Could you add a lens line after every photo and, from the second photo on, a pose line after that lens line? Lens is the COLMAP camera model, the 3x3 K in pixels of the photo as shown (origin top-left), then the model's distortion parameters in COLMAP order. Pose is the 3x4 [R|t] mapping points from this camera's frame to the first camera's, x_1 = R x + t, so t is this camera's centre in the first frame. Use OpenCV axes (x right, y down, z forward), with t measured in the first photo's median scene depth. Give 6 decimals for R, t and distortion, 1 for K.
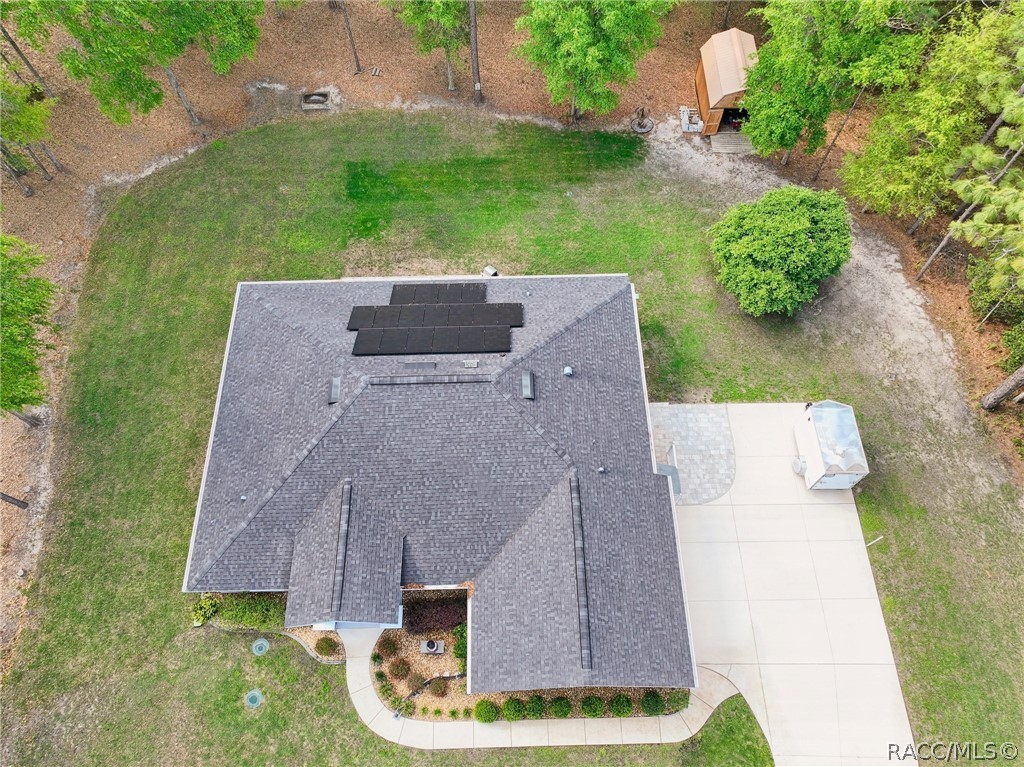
lens RADIAL K [[724.0, 0, 511.4], [0, 724.0, 384.0], [0, 0, 1]] dist [-0.001710, 0.014247]
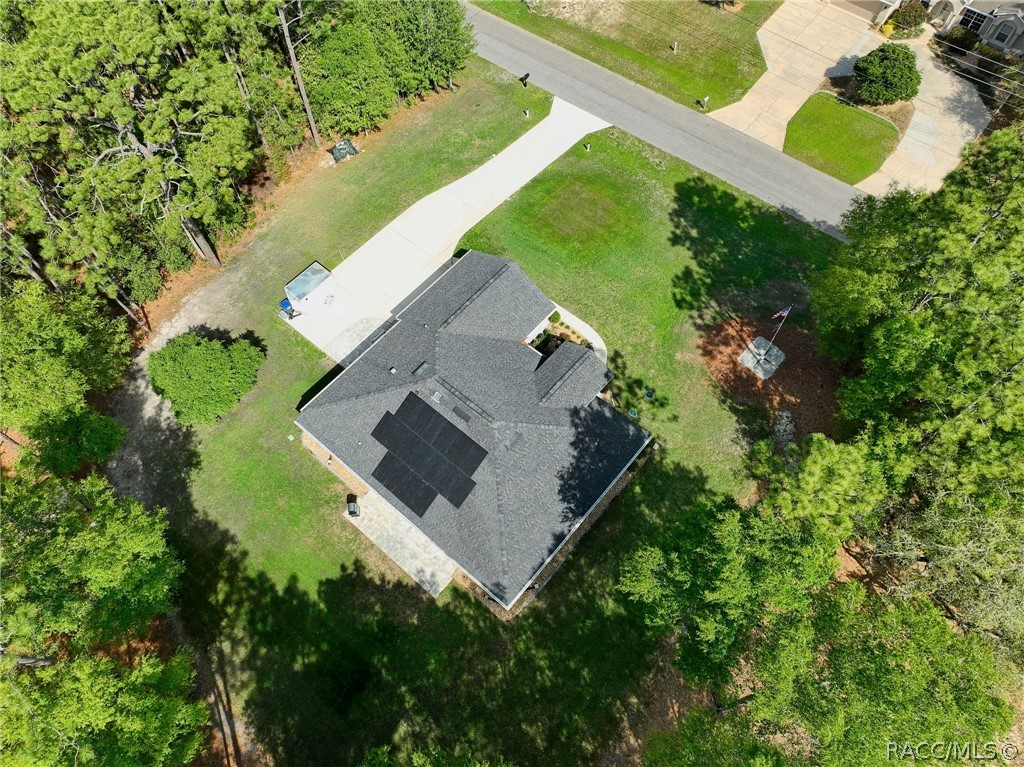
lens RADIAL K [[724.0, 0, 506.7], [0, 724.0, 377.5], [0, 0, 1]] dist [-0.001710, 0.014247]
pose [[-0.741920, -0.577743, 0.340247, -0.668309], [0.602470, -0.351734, 0.716459, -1.031123], [-0.294252, 0.736544, 0.609031, -0.022961]]
